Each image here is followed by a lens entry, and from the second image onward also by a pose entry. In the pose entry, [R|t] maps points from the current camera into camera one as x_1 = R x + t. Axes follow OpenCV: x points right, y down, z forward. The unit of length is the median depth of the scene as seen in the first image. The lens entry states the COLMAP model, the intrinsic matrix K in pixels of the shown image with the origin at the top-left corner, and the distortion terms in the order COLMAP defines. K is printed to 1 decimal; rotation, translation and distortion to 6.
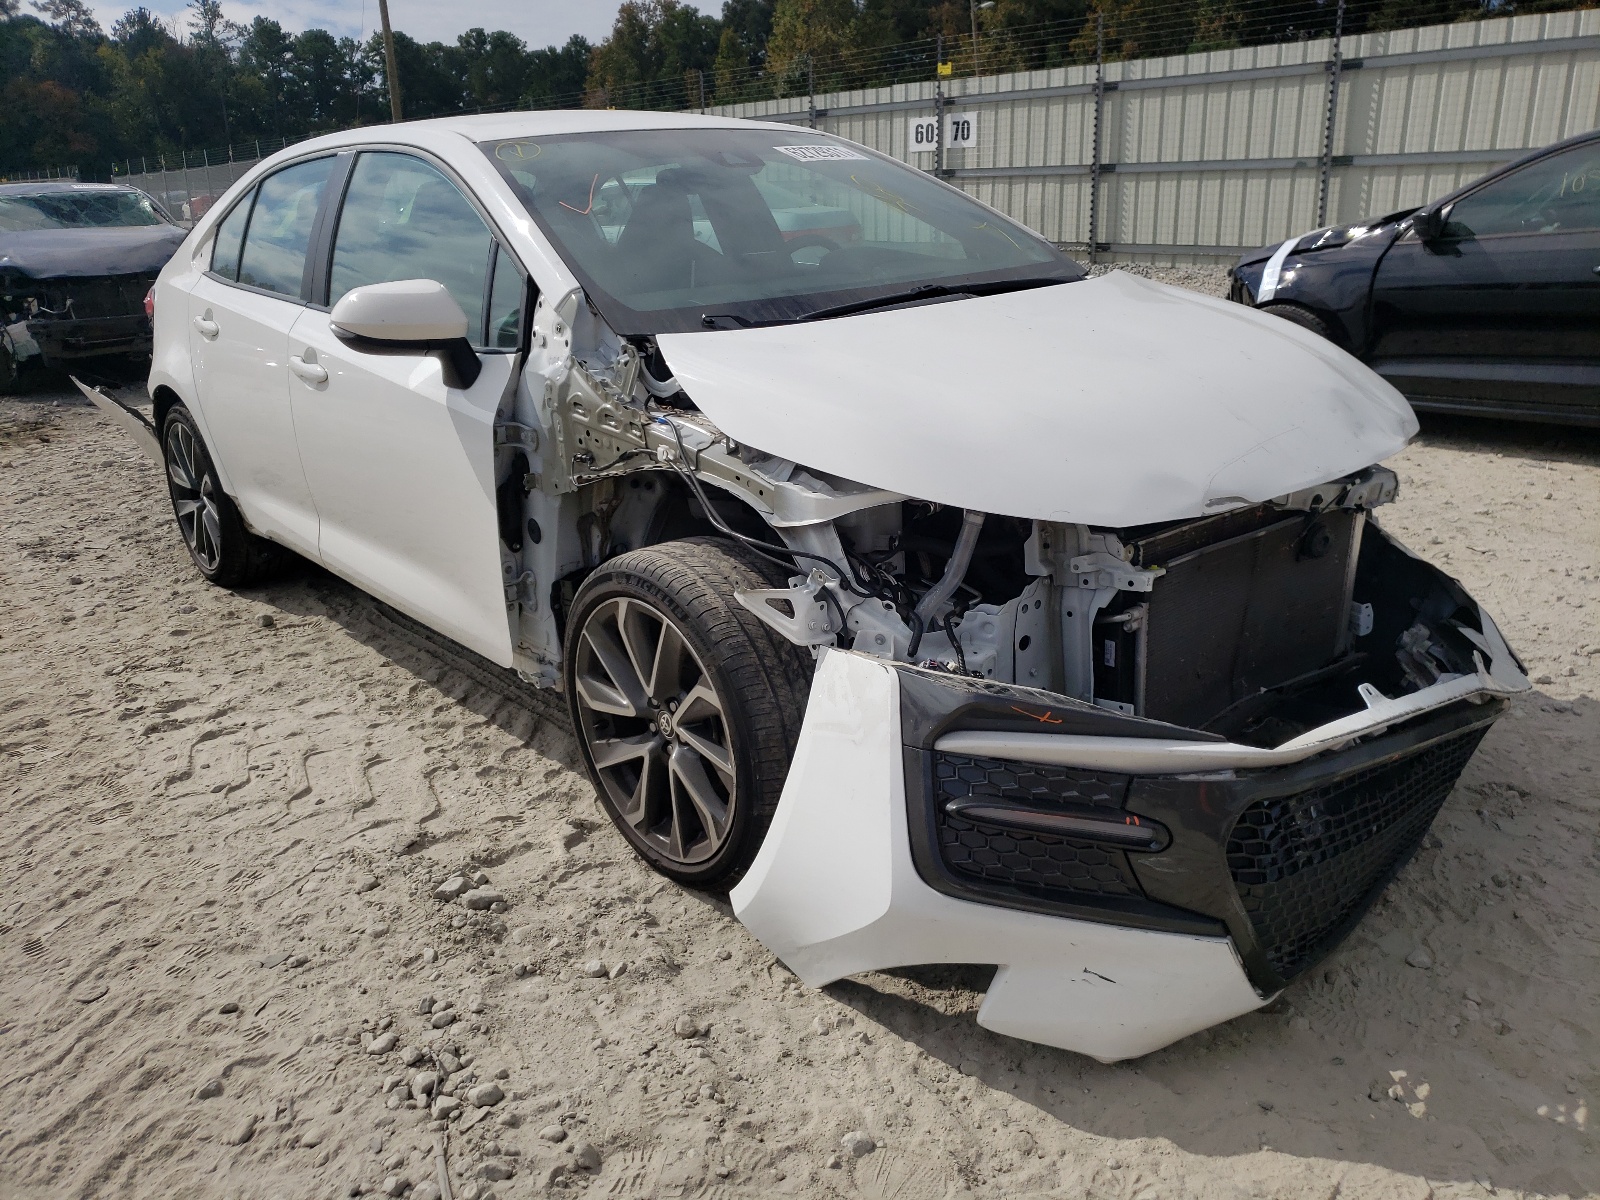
lens RADIAL K [[1449.6, 0, 812.9], [0, 1449.6, 588.5], [0, 0, 1]] dist [0.022353, -0.014028]
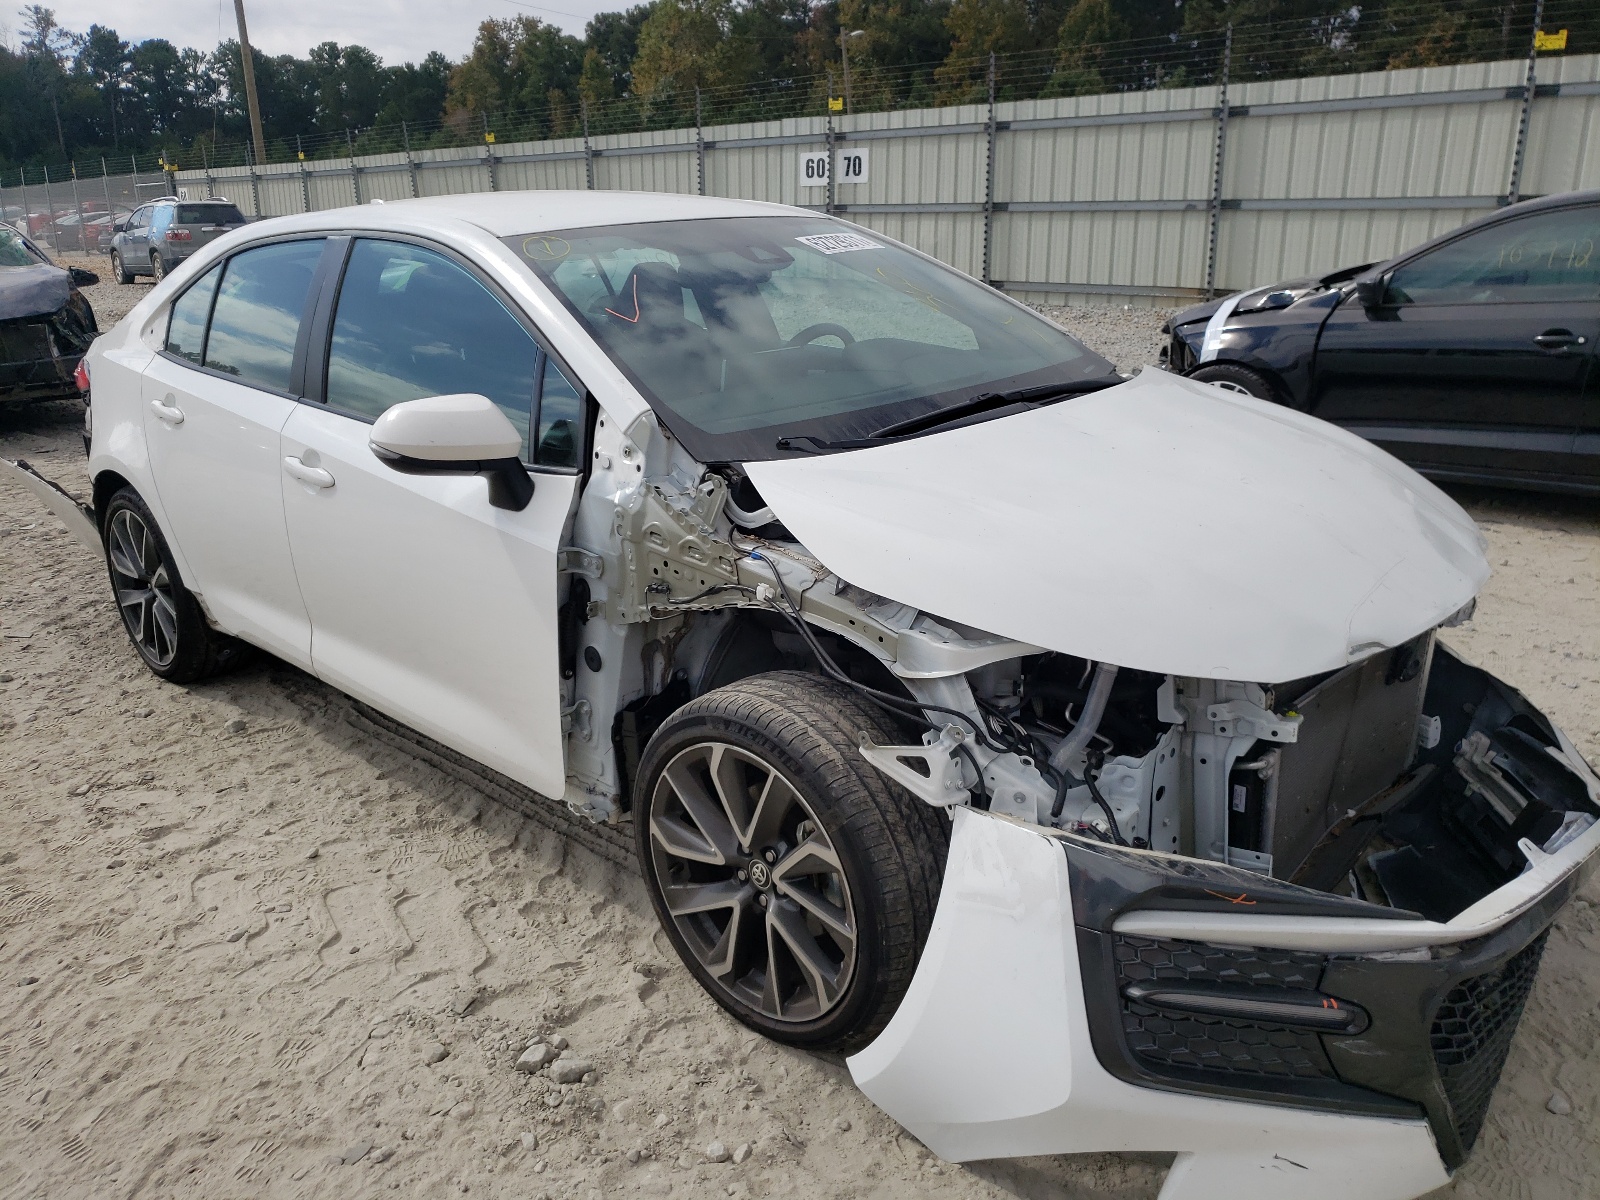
lens RADIAL K [[1449.6, 0, 814.8], [0, 1449.6, 601.0], [0, 0, 1]] dist [0.022353, -0.014028]
pose [[0.995257, -0.015194, 0.096088, -0.137339], [0.015566, 0.999874, -0.003123, -0.072121], [-0.096029, 0.004604, 0.995368, 0.046505]]
